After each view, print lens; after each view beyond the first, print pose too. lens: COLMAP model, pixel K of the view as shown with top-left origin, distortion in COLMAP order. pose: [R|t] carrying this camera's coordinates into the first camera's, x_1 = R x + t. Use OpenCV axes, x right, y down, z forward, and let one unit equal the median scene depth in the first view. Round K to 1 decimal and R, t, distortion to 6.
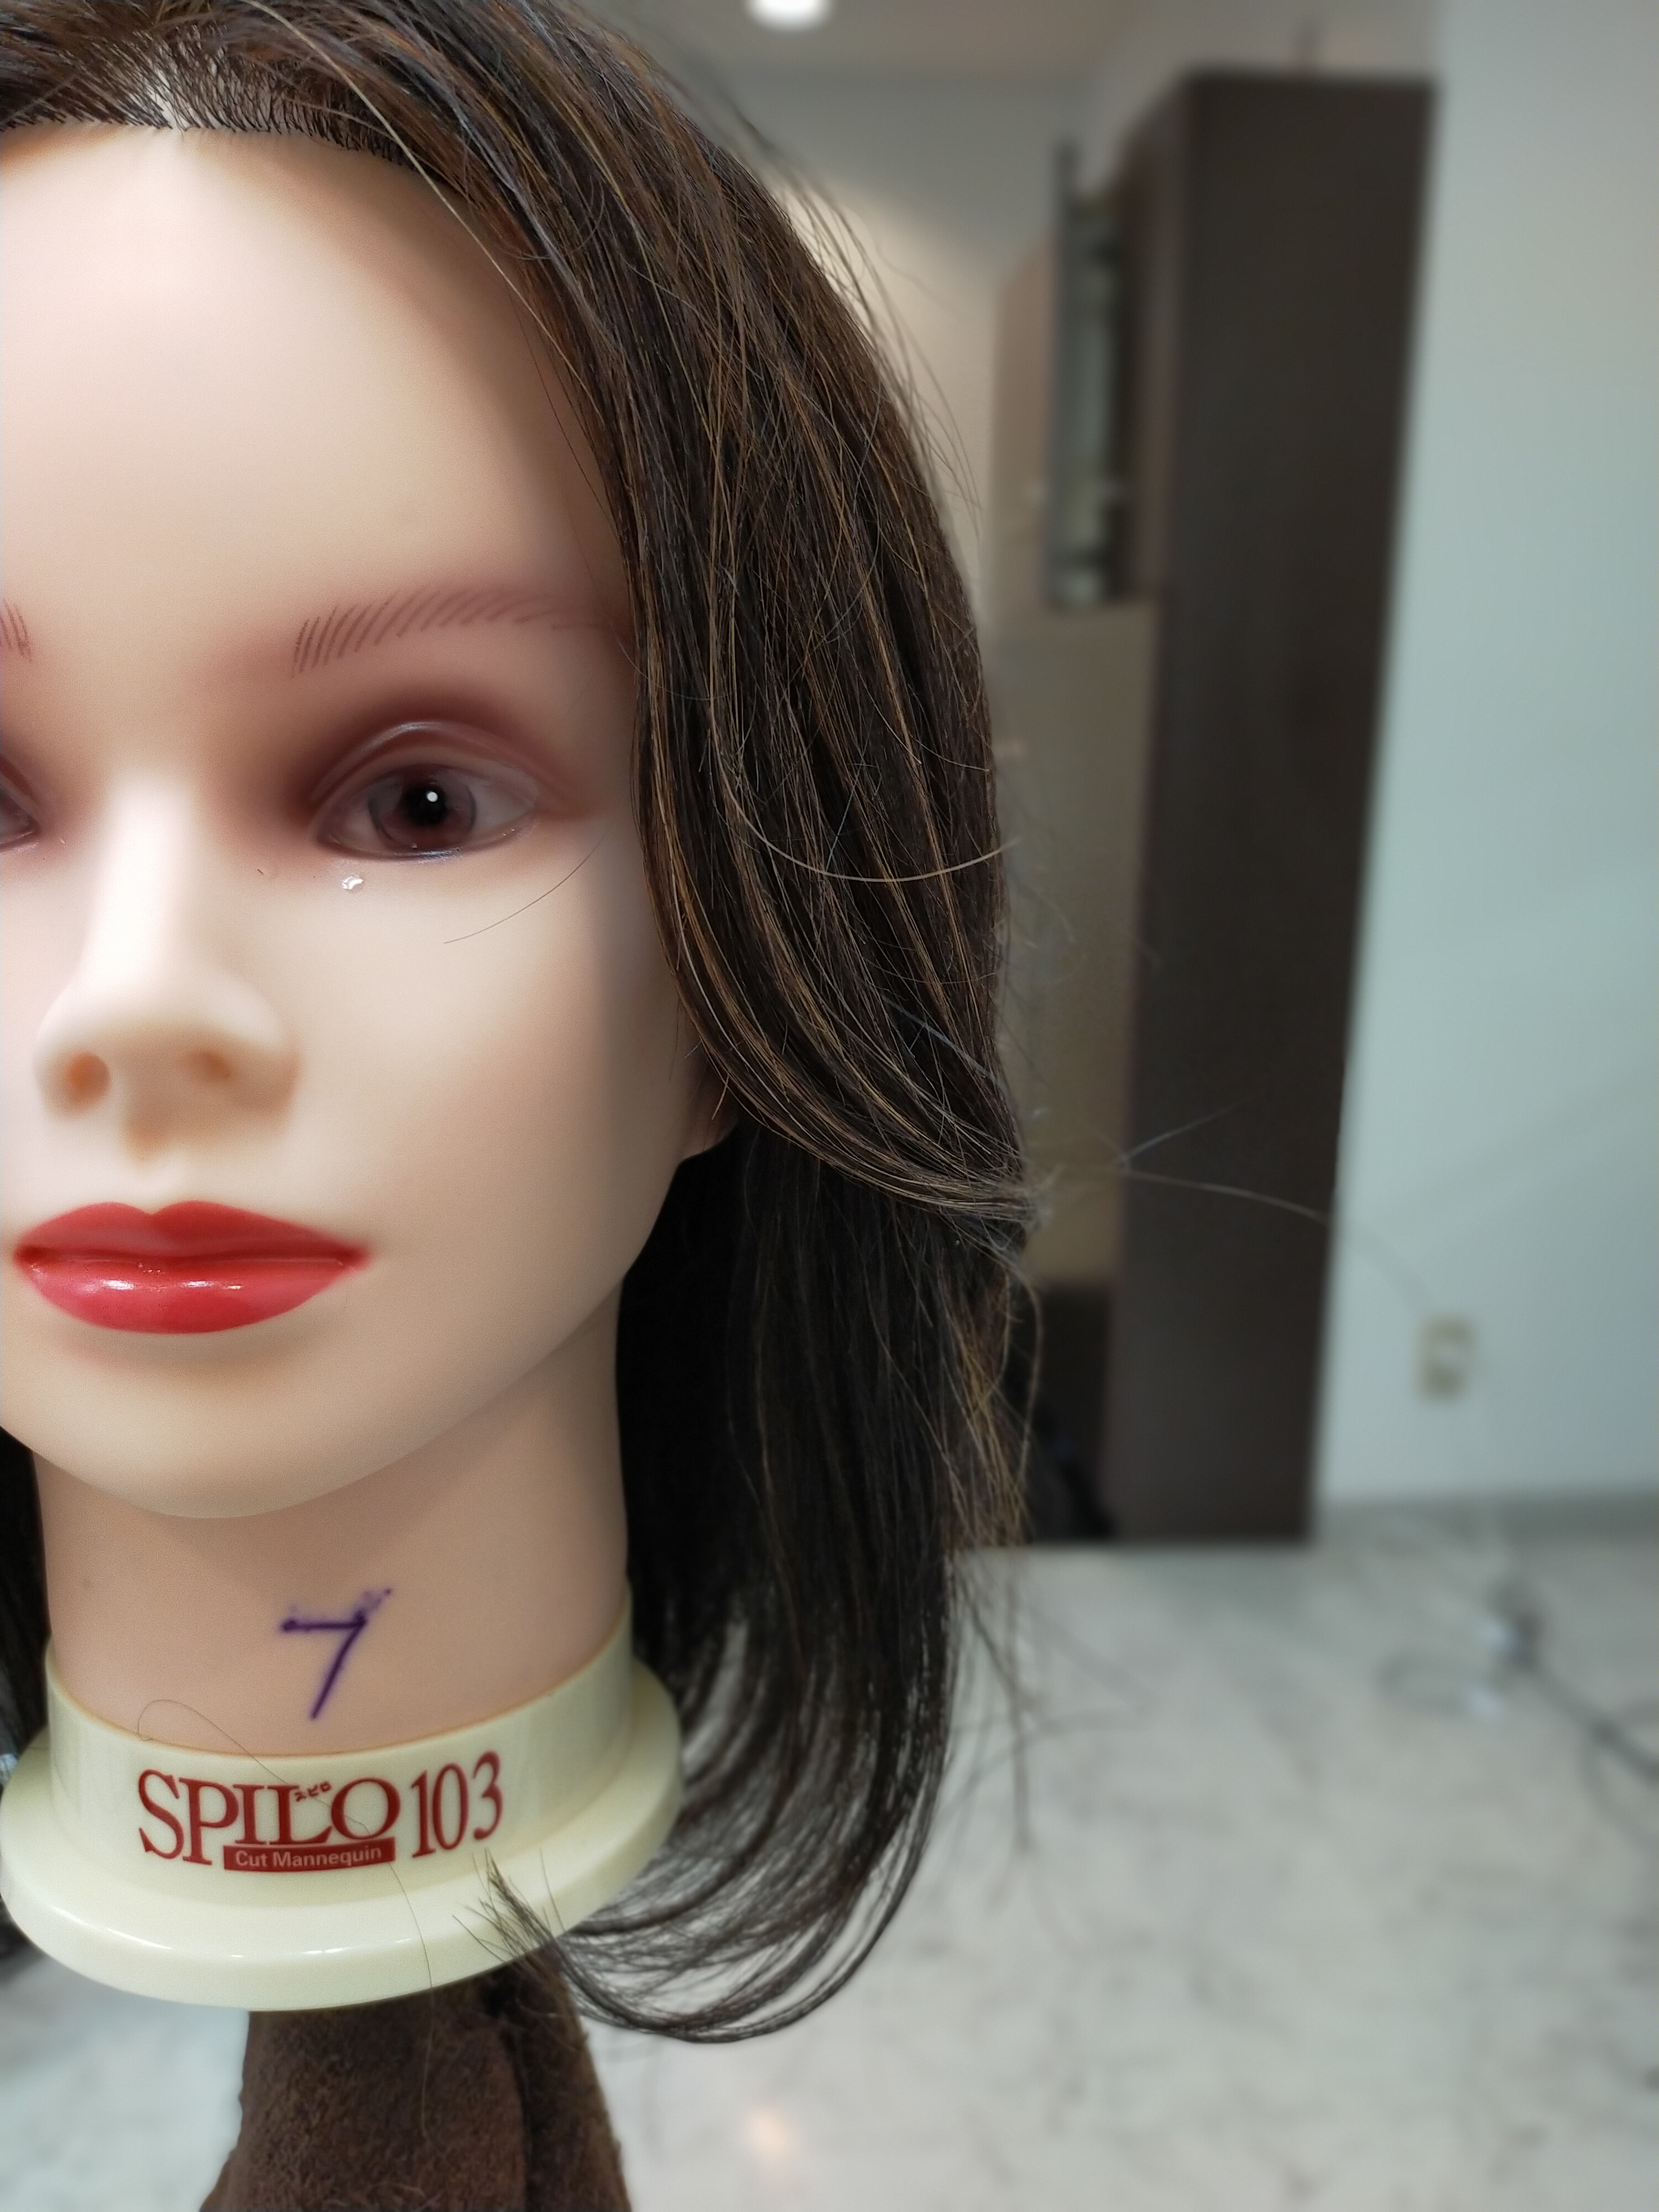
lens RADIAL K [[1726.3, 0, 831.1], [0, 1726.3, 1112.6], [0, 0, 1]] dist [-0.009105, -0.015366]
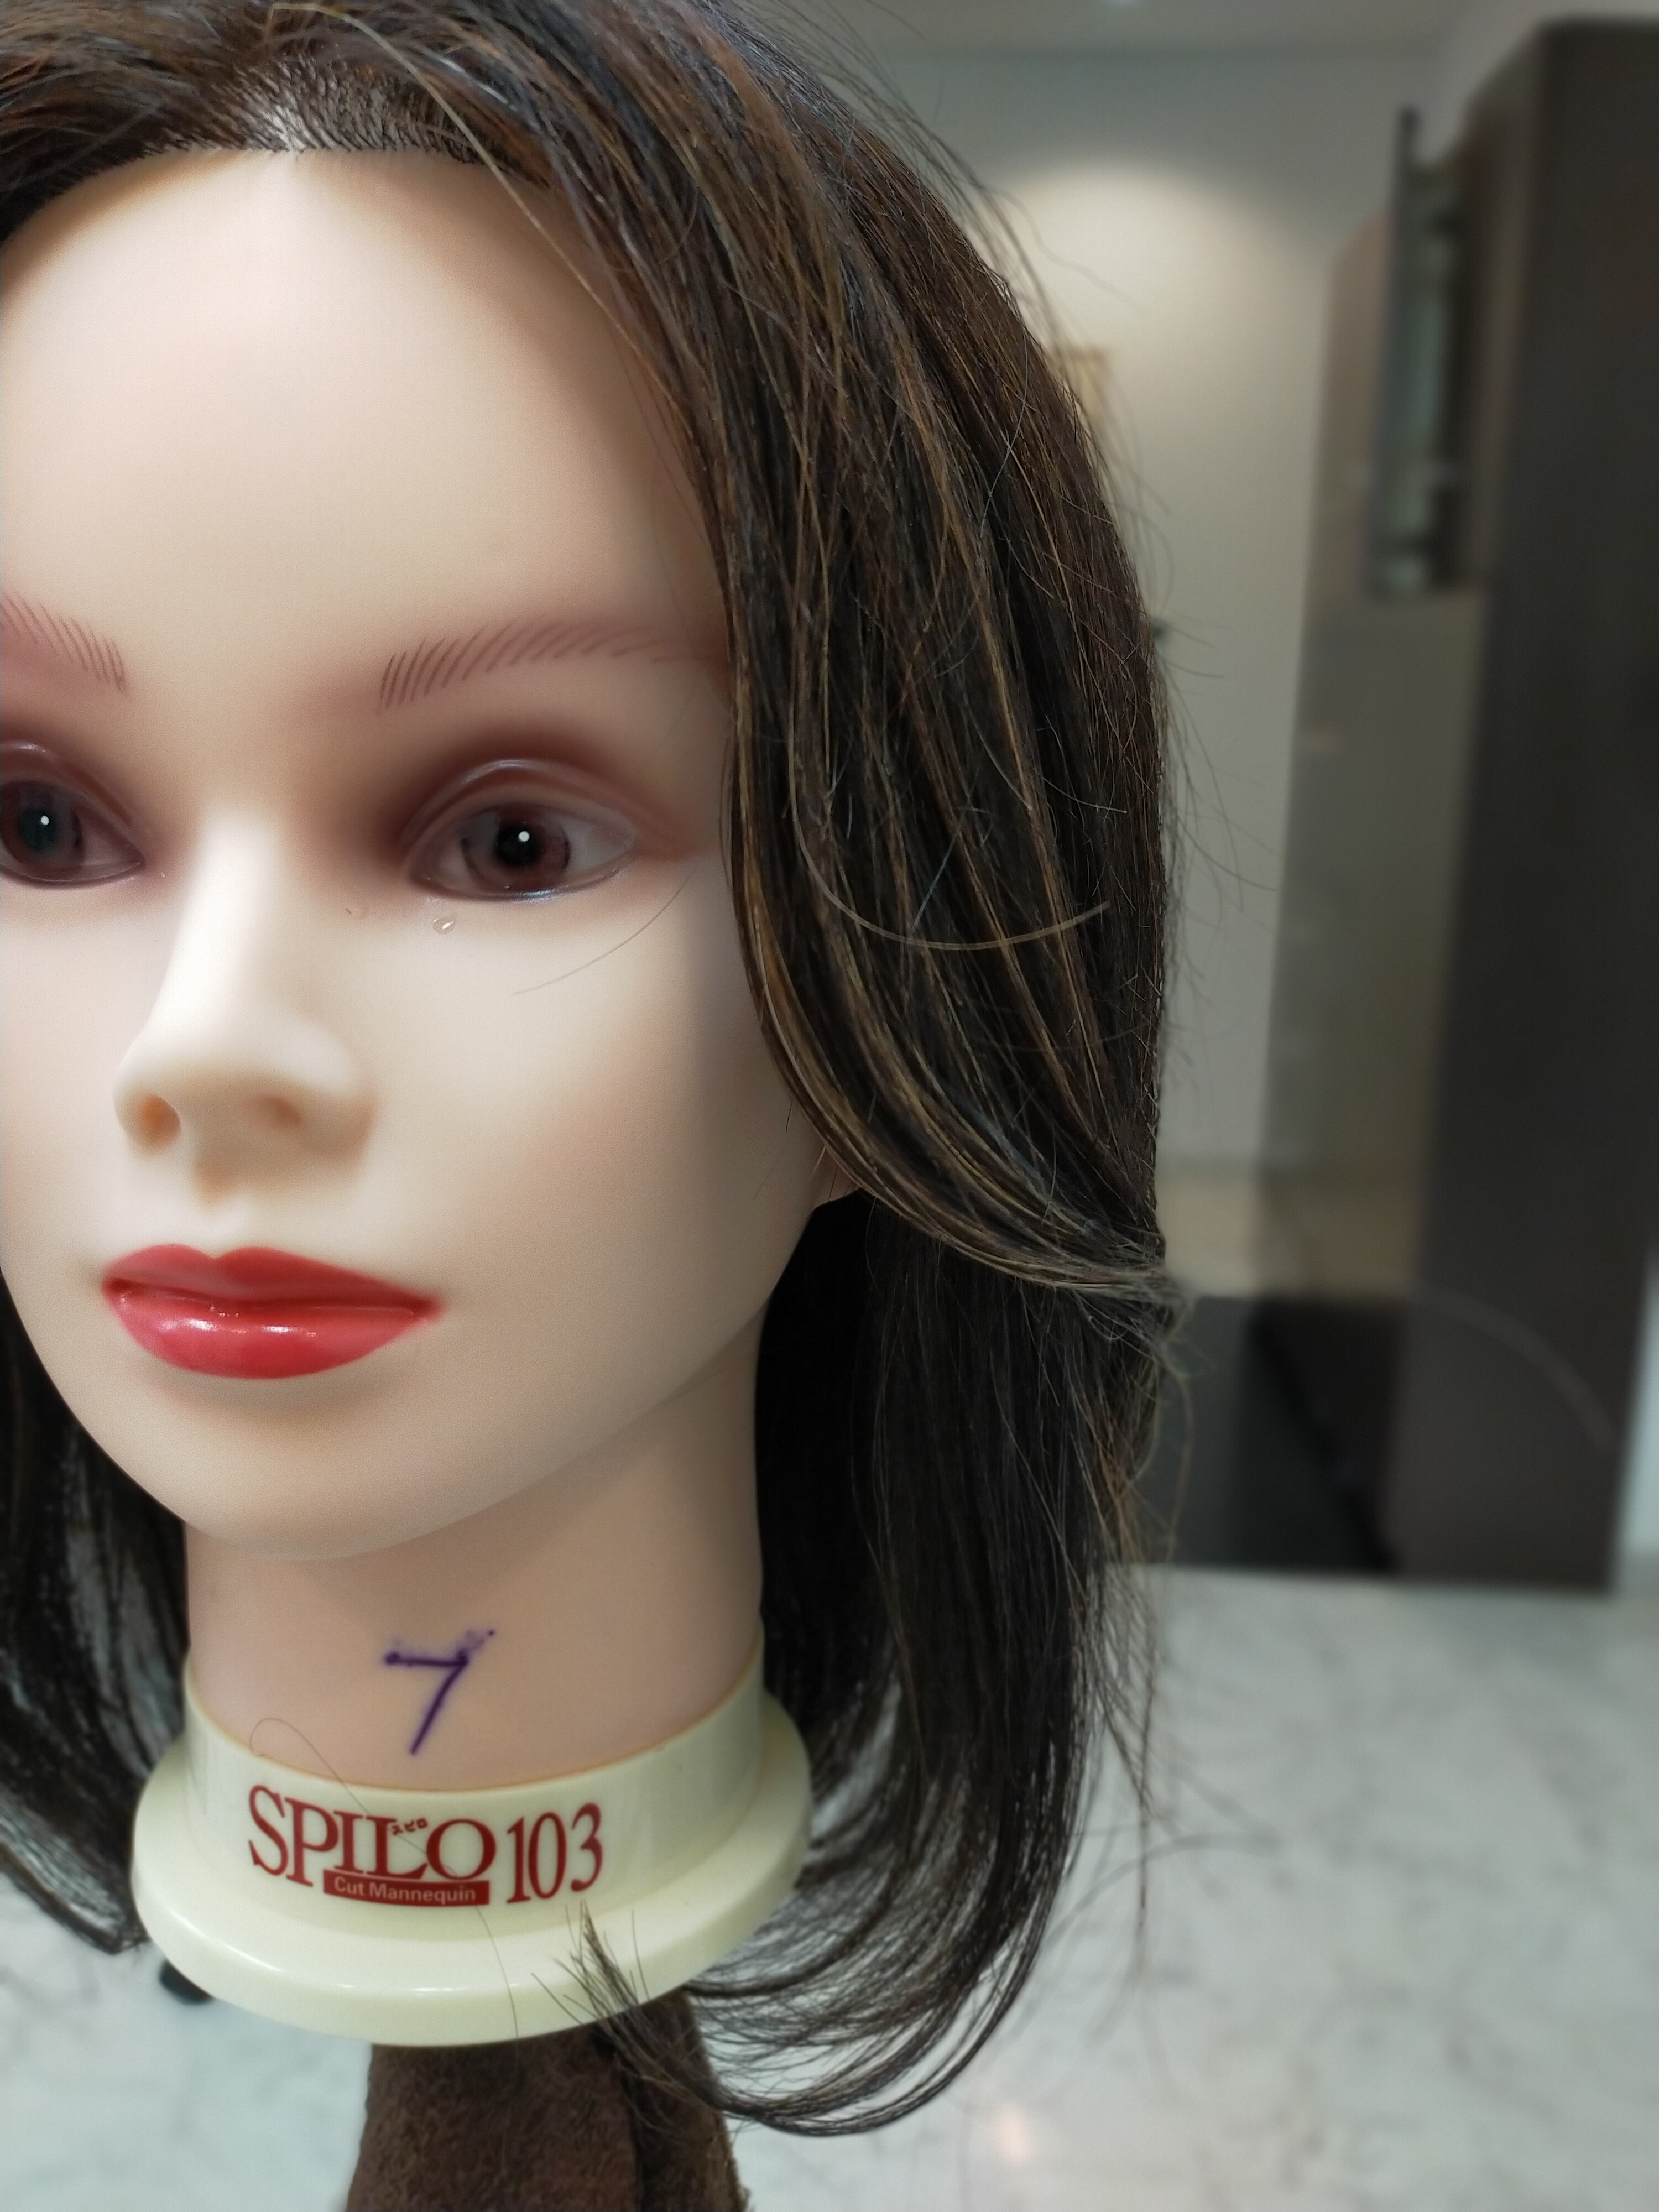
lens RADIAL K [[1726.3, 0, 830.1], [0, 1726.3, 1110.2], [0, 0, 1]] dist [-0.009105, -0.015366]
pose [[0.984080, 0.046897, -0.171427, 0.087372], [-0.045831, 0.998897, 0.010171, -0.038677], [0.171715, -0.002153, 0.985144, 0.065086]]
